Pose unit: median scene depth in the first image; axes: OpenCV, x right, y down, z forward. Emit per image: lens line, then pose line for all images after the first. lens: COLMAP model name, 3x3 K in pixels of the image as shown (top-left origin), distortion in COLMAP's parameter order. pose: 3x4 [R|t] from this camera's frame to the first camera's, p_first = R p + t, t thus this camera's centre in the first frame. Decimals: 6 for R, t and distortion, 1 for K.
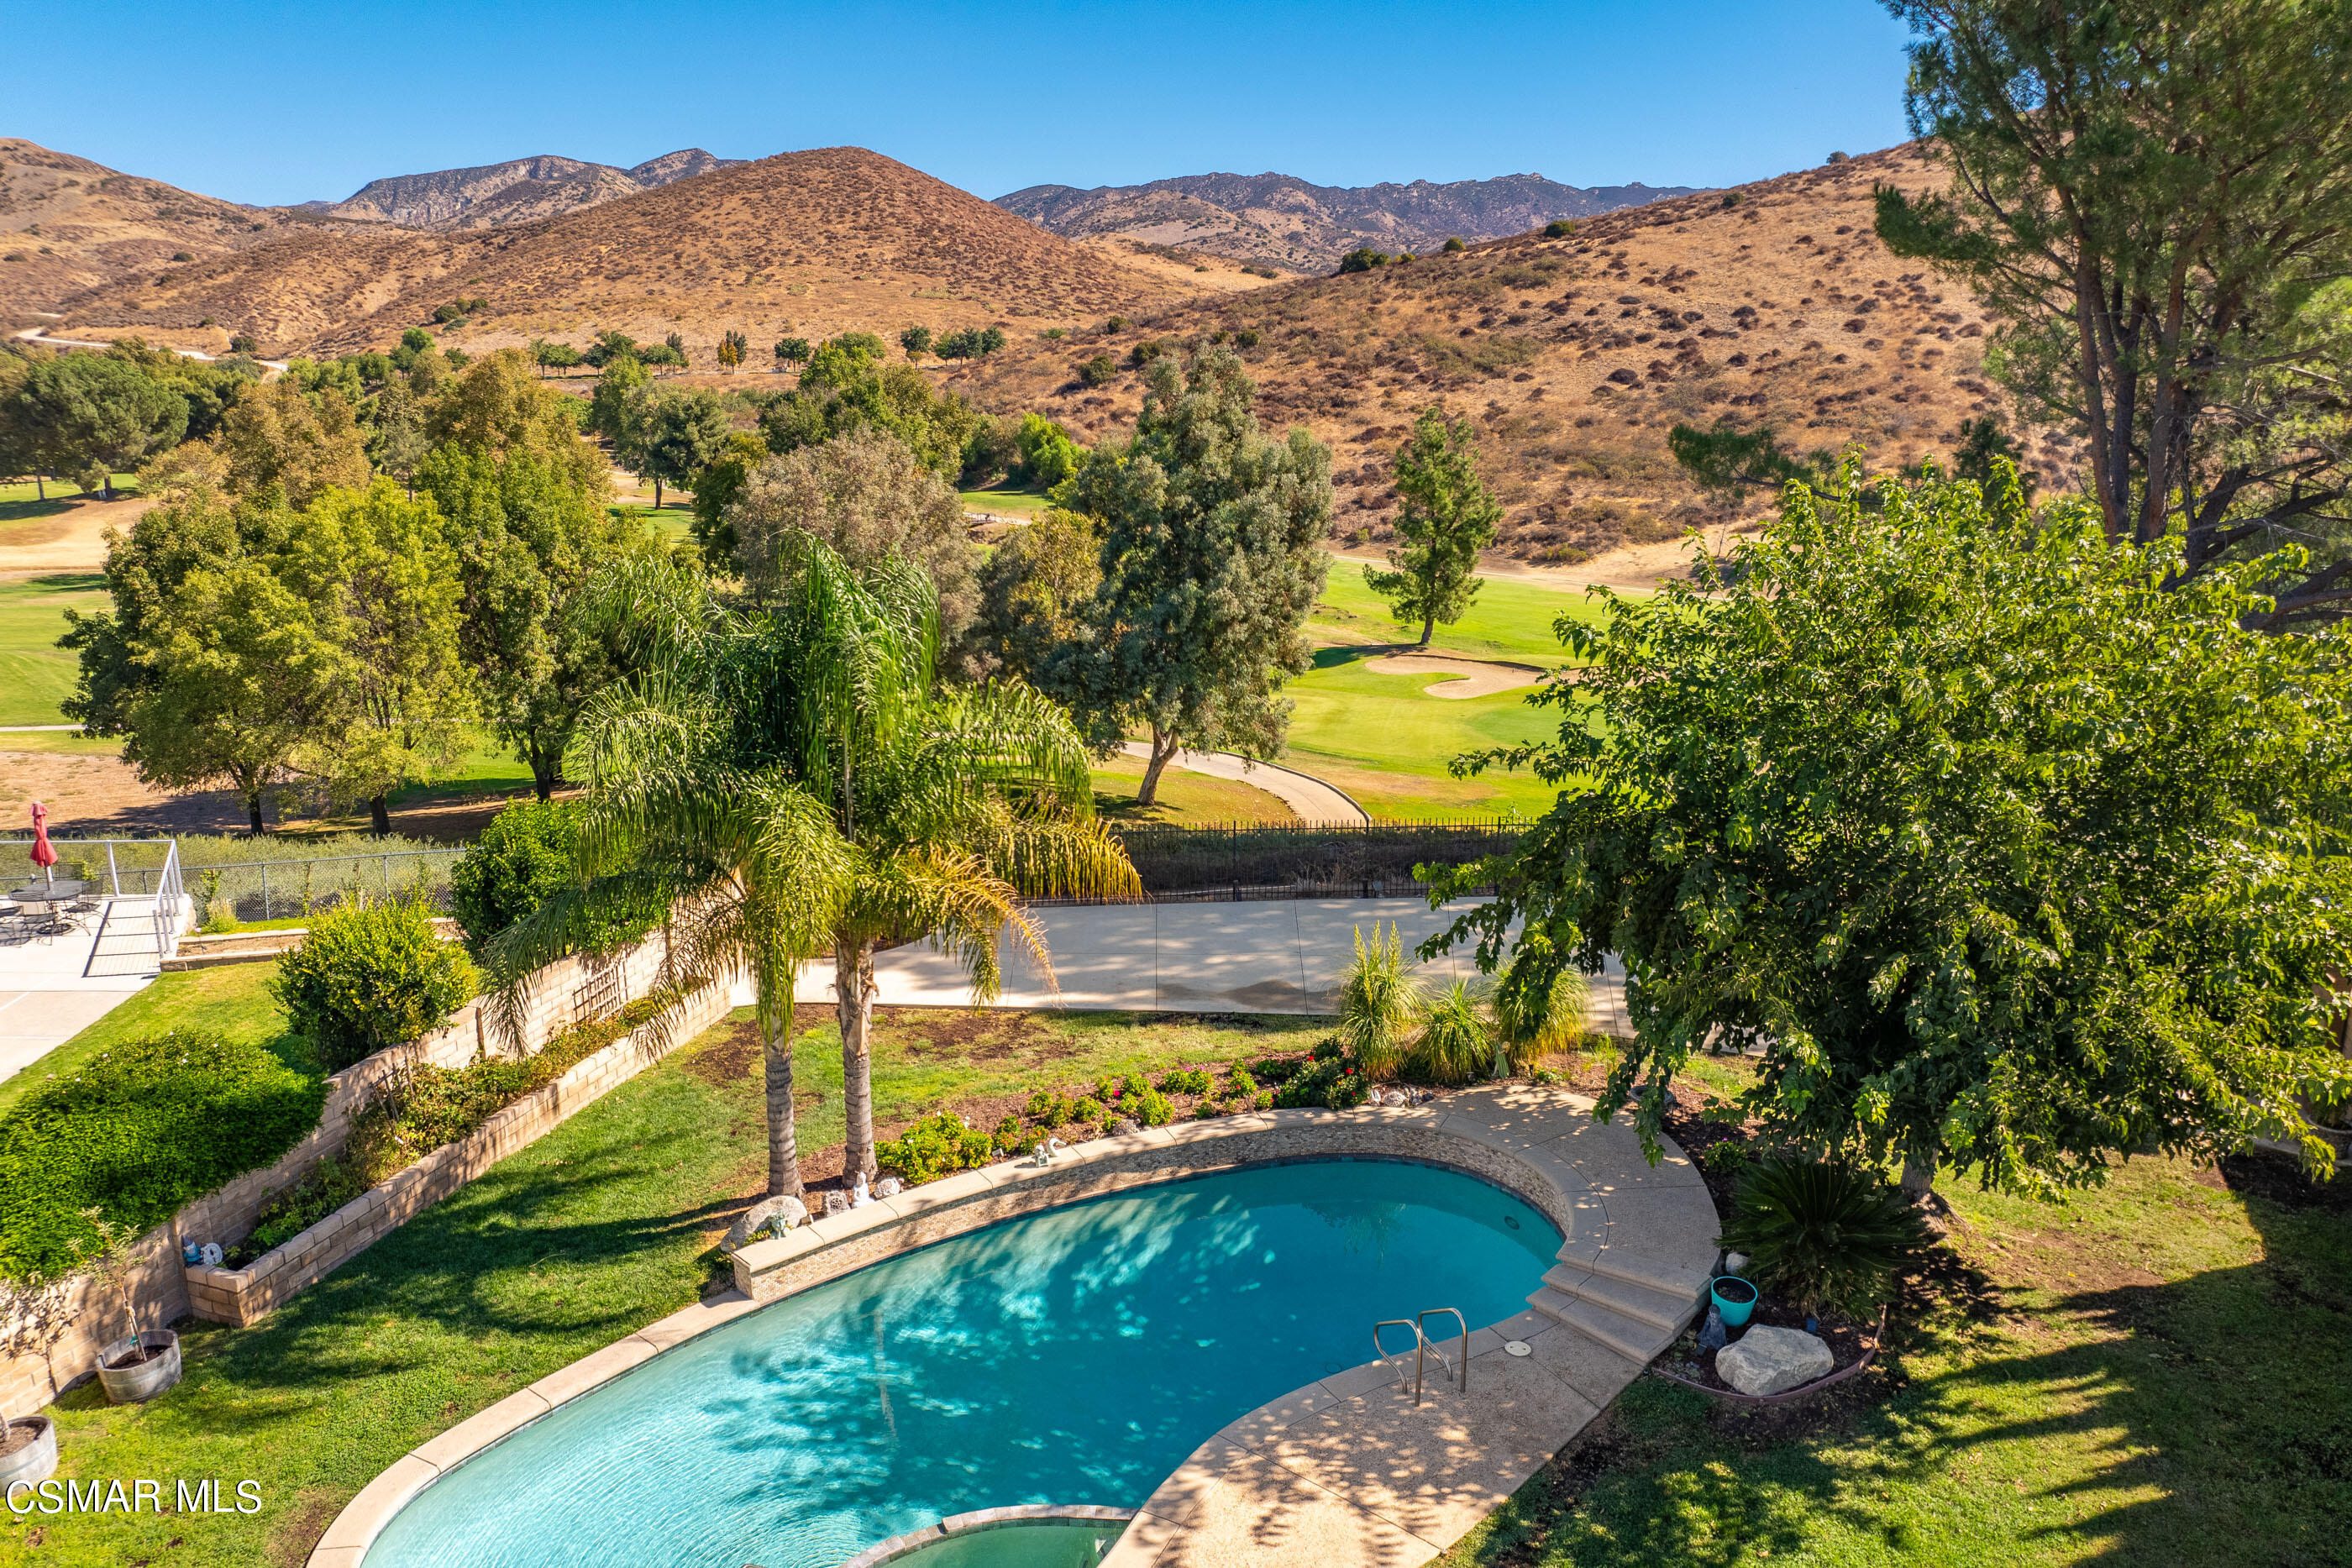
lens RADIAL K [[1664.2, 0, 1188.6], [0, 1664.2, 800.9], [0, 0, 1]] dist [-0.051738, 0.014910]
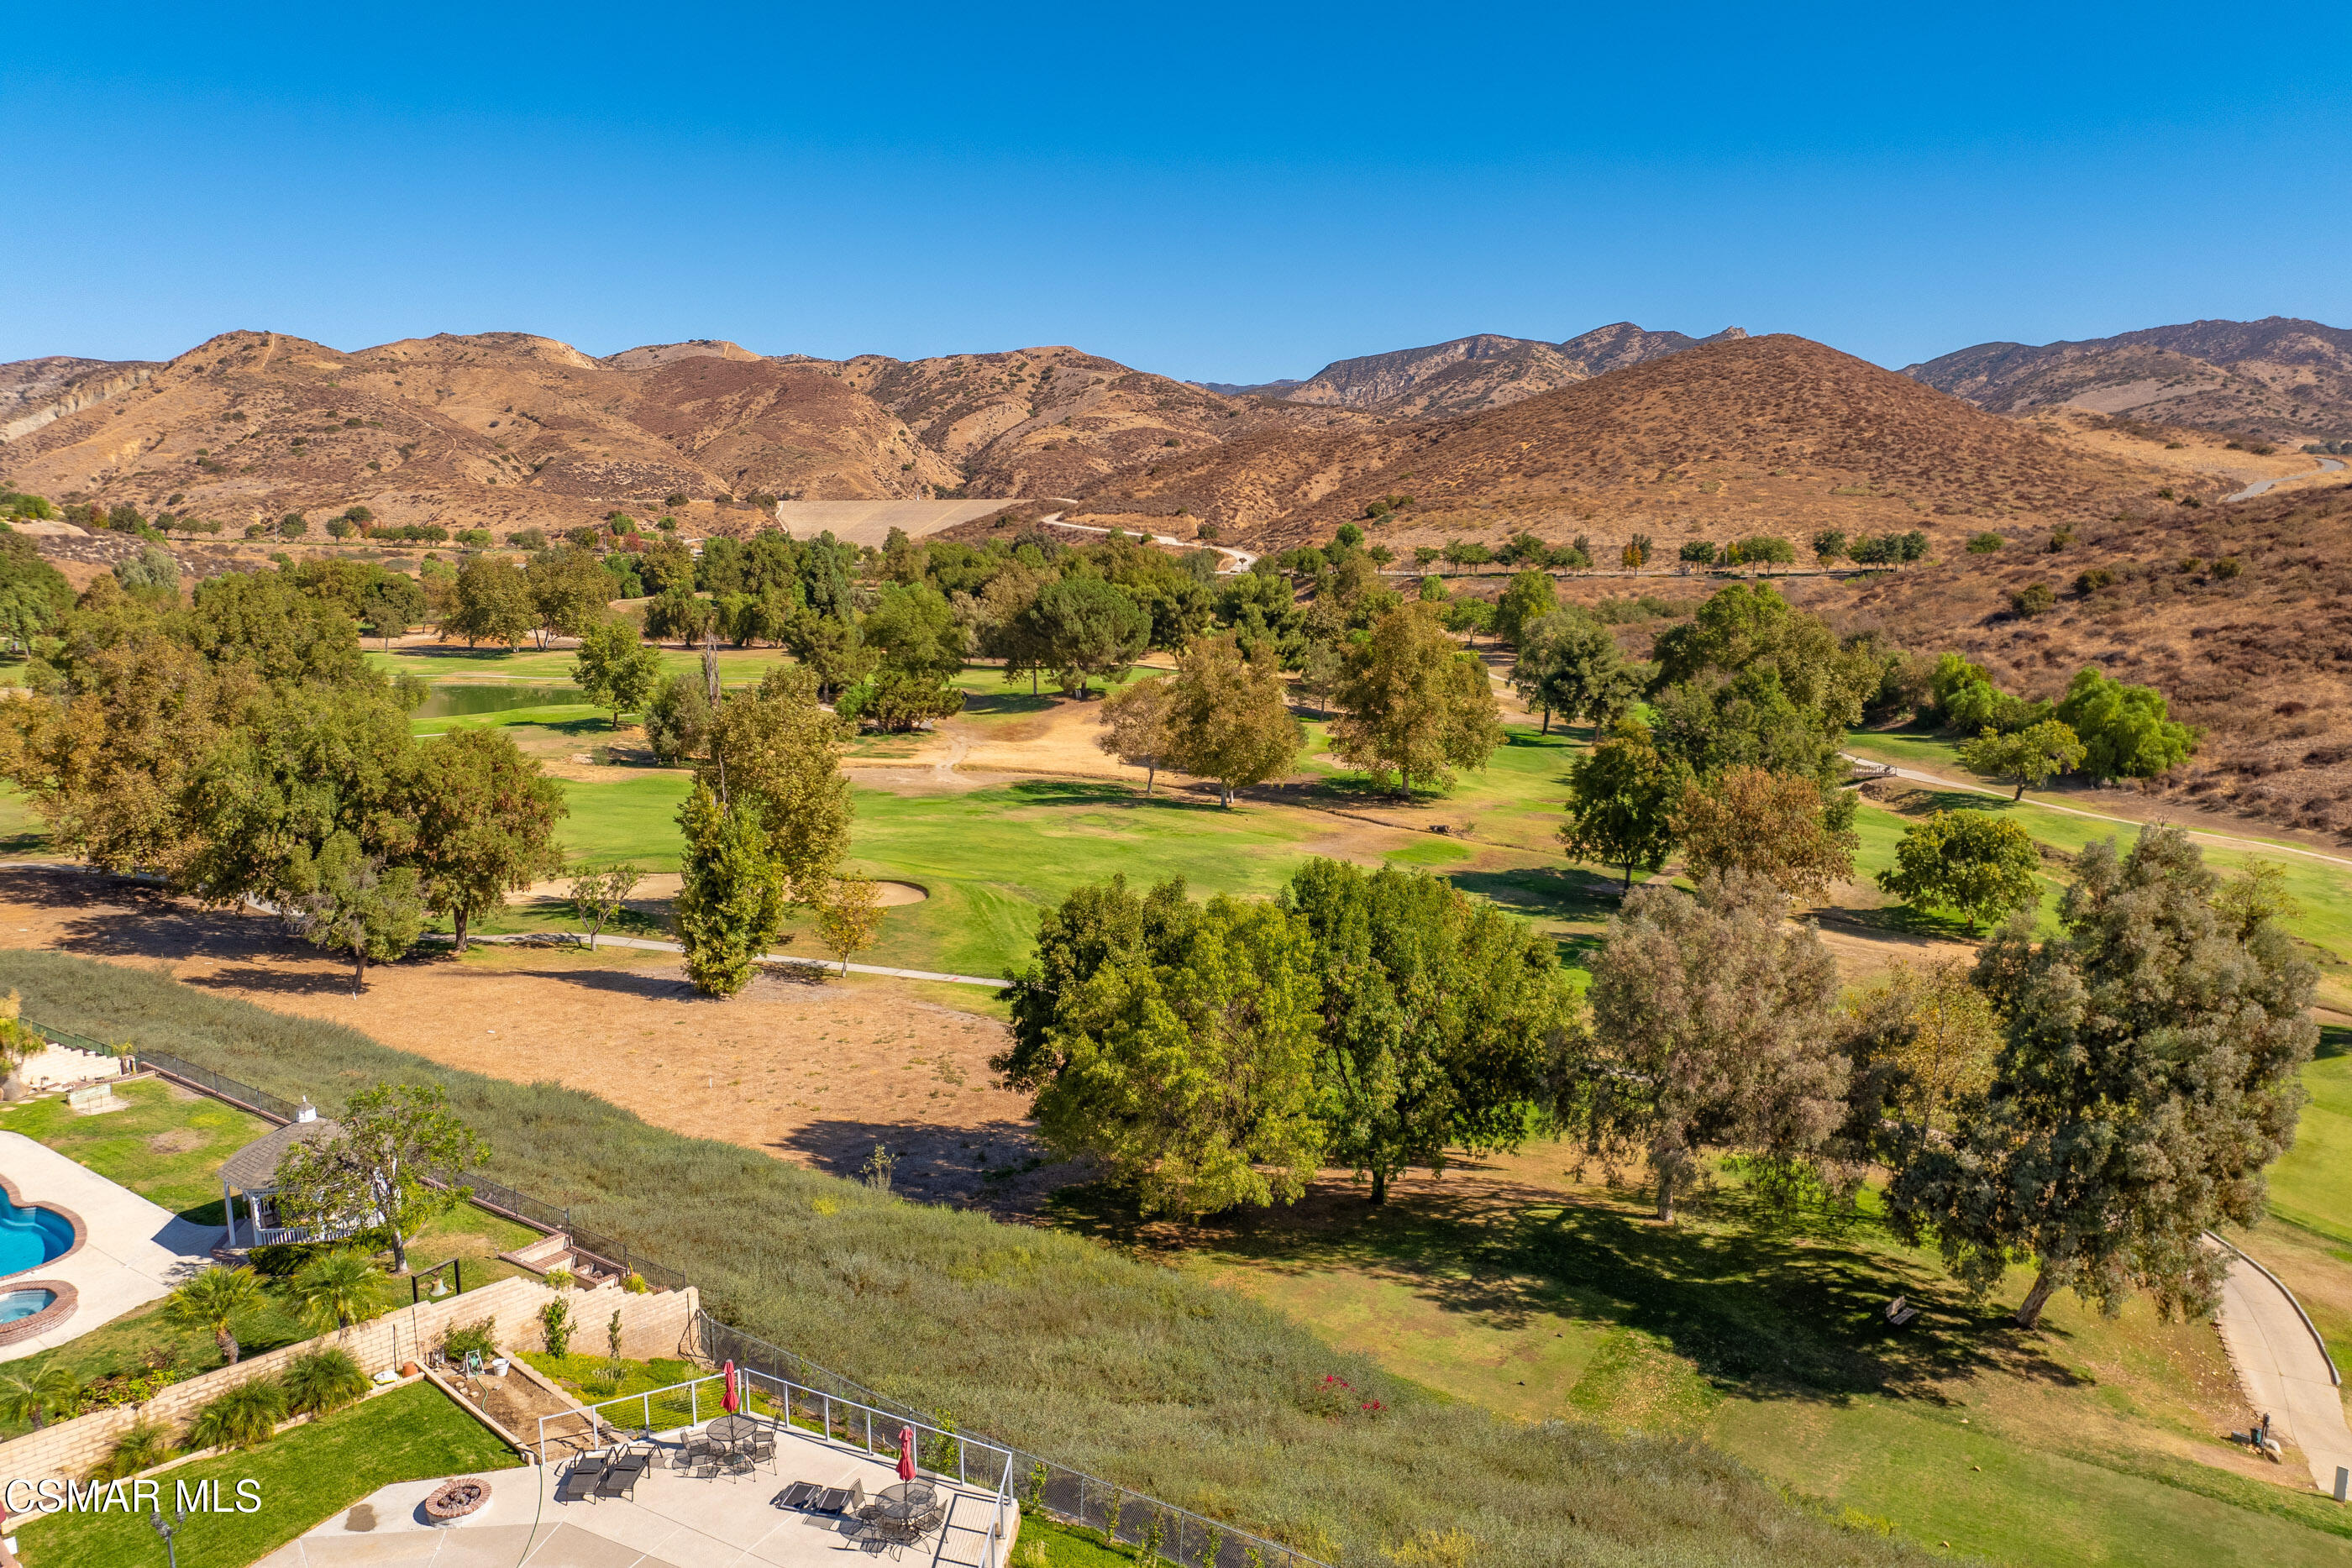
lens RADIAL K [[1664.2, 0, 1168.8], [0, 1664.2, 798.7], [0, 0, 1]] dist [-0.051738, 0.014910]
pose [[0.860203, 0.080694, -0.503527, -0.000825], [-0.127057, 0.990176, -0.058375, -0.046938], [0.493870, 0.114191, 0.862005, 0.005875]]
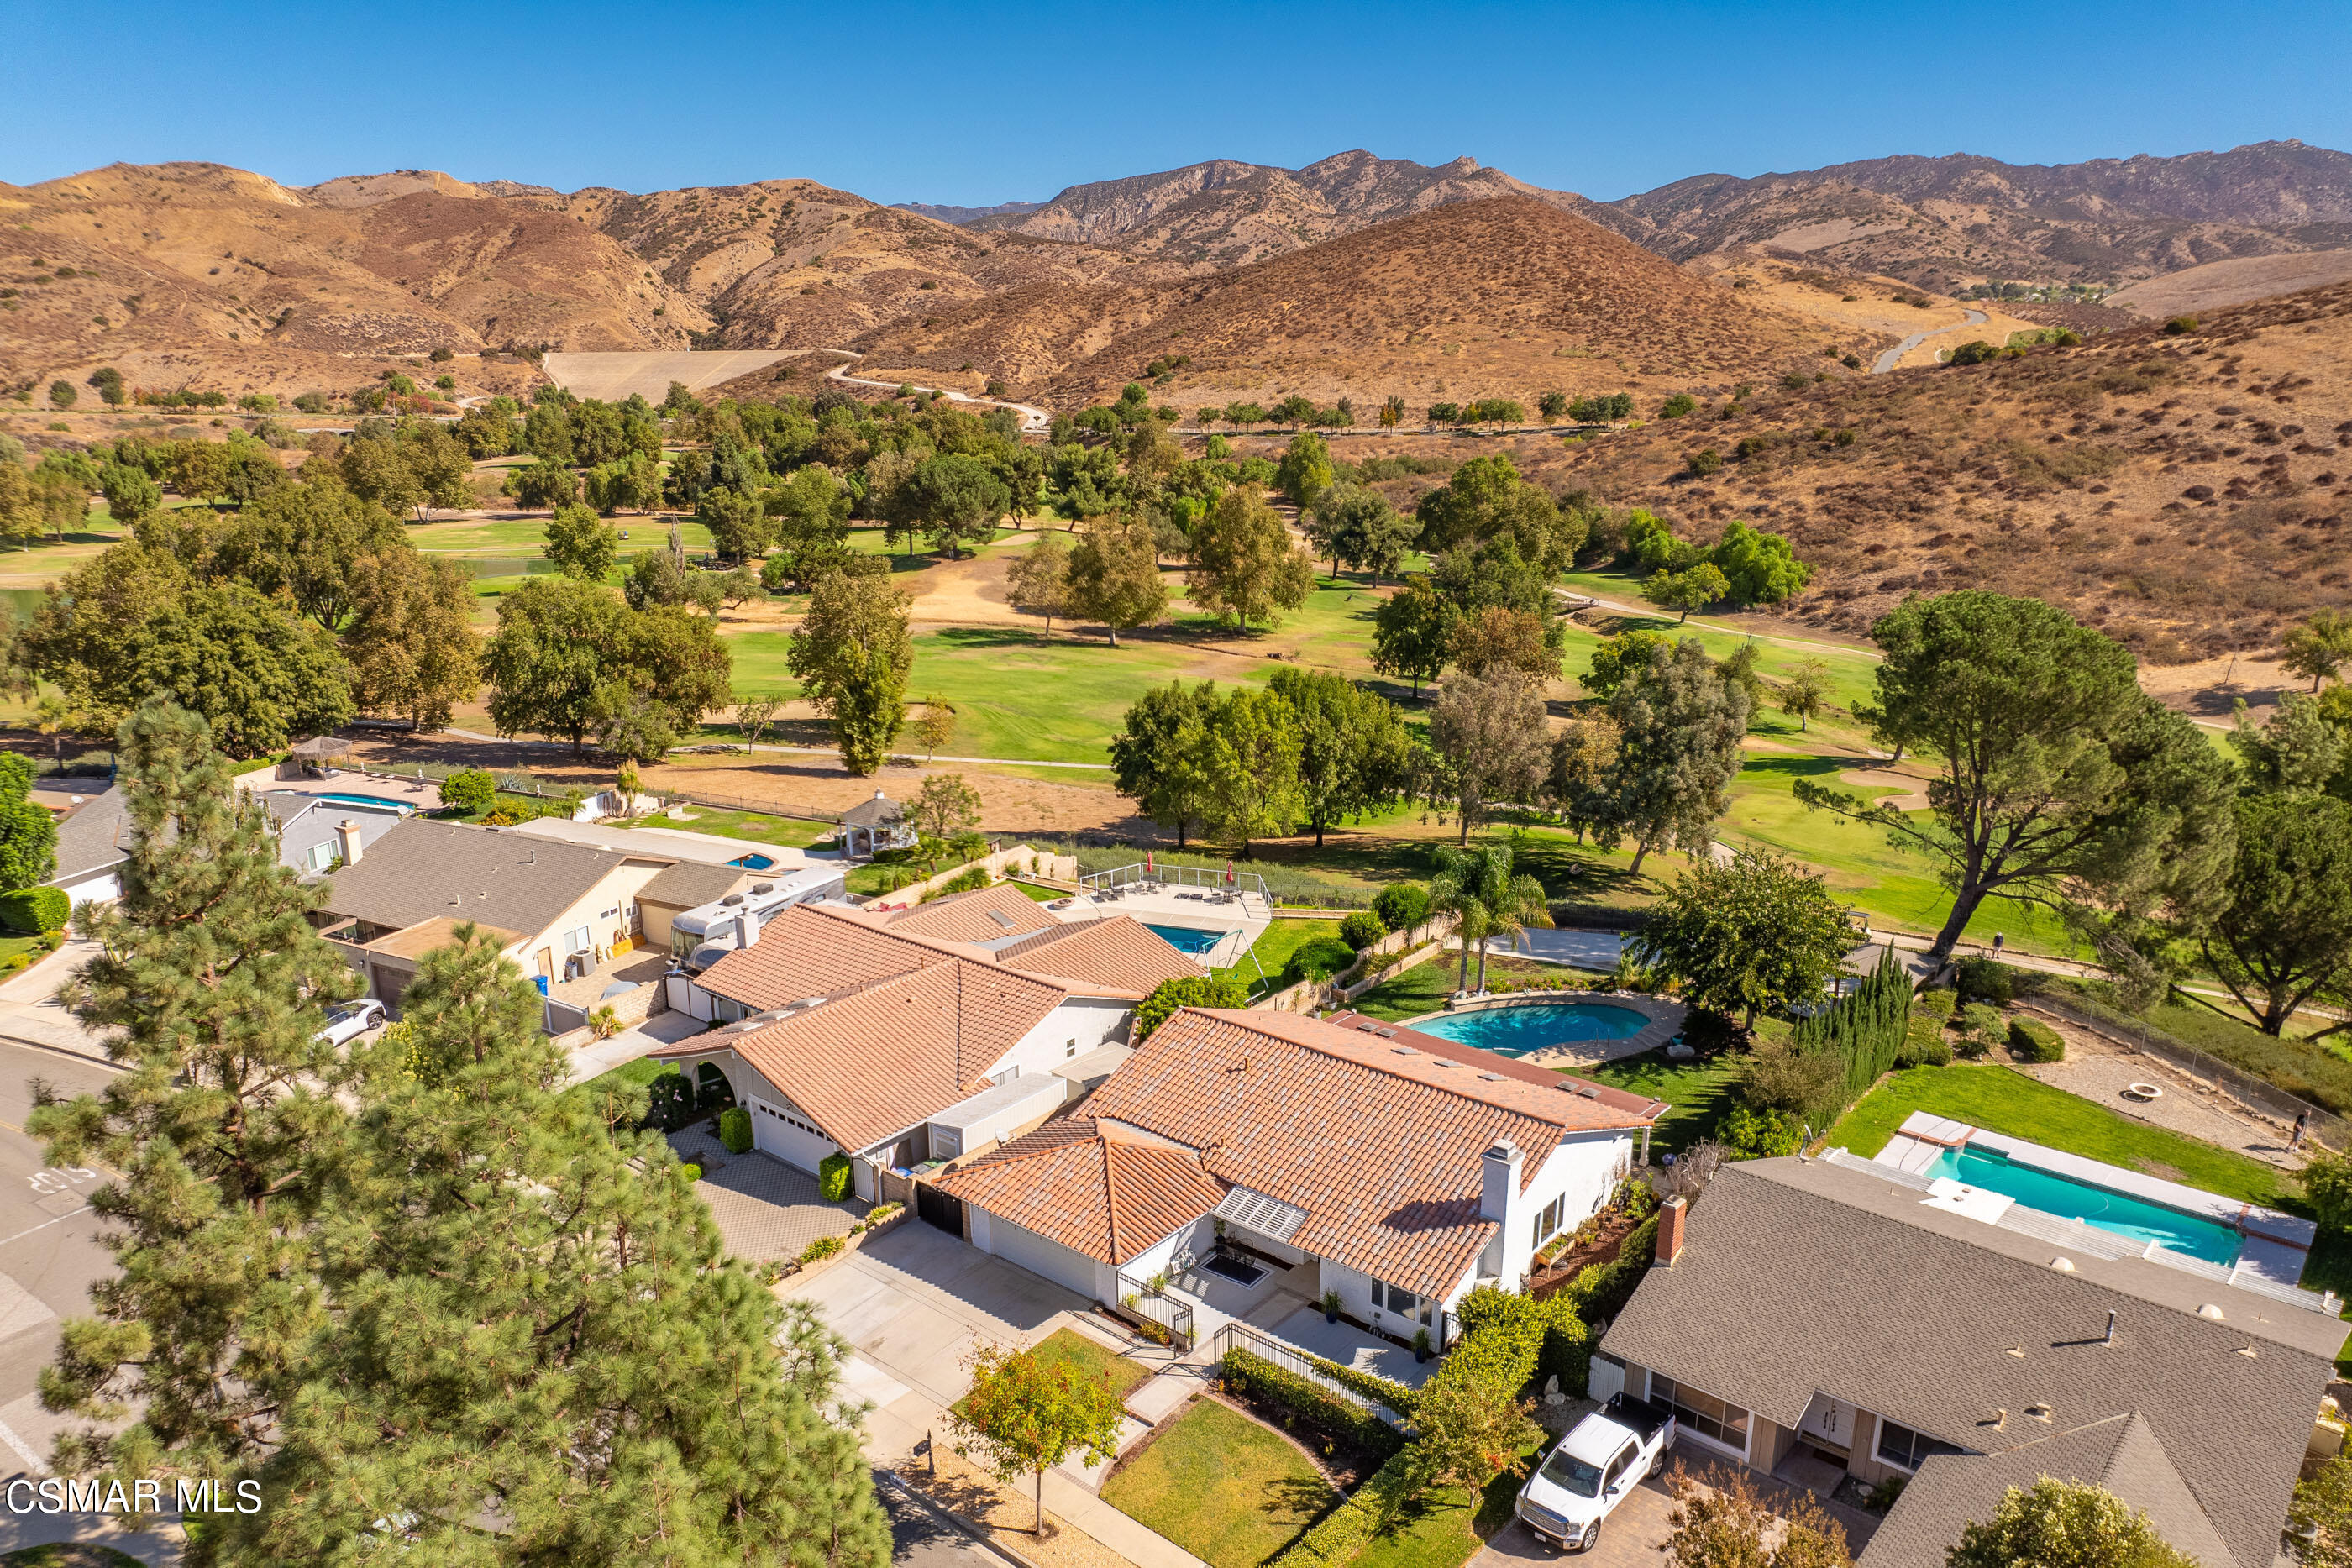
lens RADIAL K [[1664.2, 0, 1169.0], [0, 1664.2, 873.9], [0, 0, 1]] dist [-0.051738, 0.014910]
pose [[0.929214, 0.104091, -0.354580, 0.042502], [-0.086113, 0.994086, 0.066158, -0.022106], [0.359369, -0.030941, 0.932682, -0.256649]]
